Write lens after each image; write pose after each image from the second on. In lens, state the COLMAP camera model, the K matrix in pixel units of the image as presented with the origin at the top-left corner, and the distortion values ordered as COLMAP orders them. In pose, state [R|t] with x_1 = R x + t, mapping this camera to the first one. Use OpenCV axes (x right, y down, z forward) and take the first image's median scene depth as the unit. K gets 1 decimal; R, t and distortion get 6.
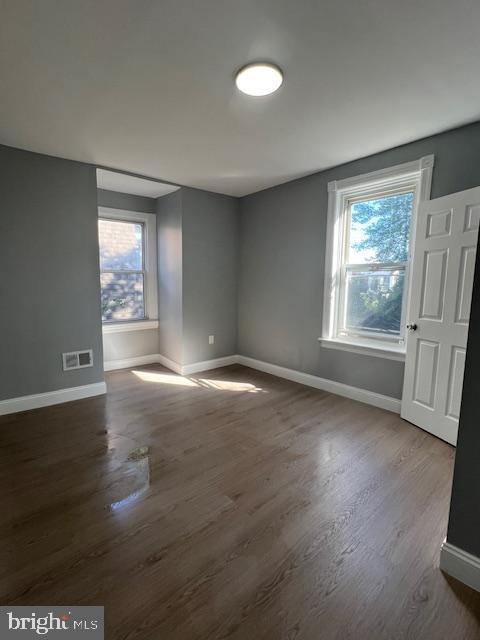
lens RADIAL K [[297.5, 0, 240.0], [0, 297.5, 320.0], [0, 0, 1]] dist [-0.000509, -0.000089]
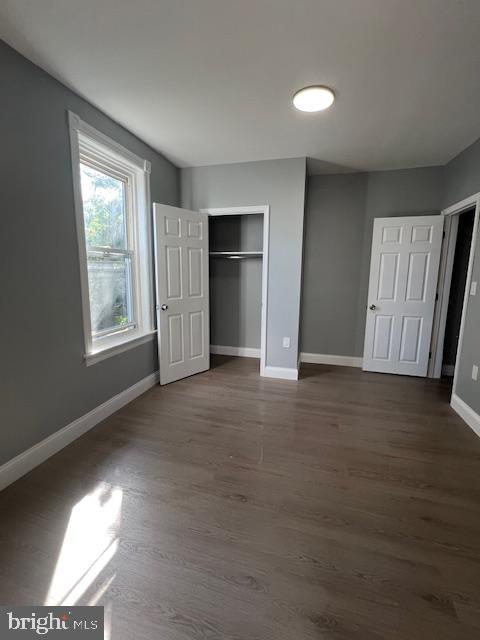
lens RADIAL K [[297.5, 0, 240.0], [0, 297.5, 320.0], [0, 0, 1]] dist [-0.000509, -0.000089]
pose [[-0.548329, -0.145433, 0.823520, -0.605606], [0.089981, 0.968784, 0.230999, -0.182354], [-0.831408, 0.200765, -0.518126, 1.401598]]
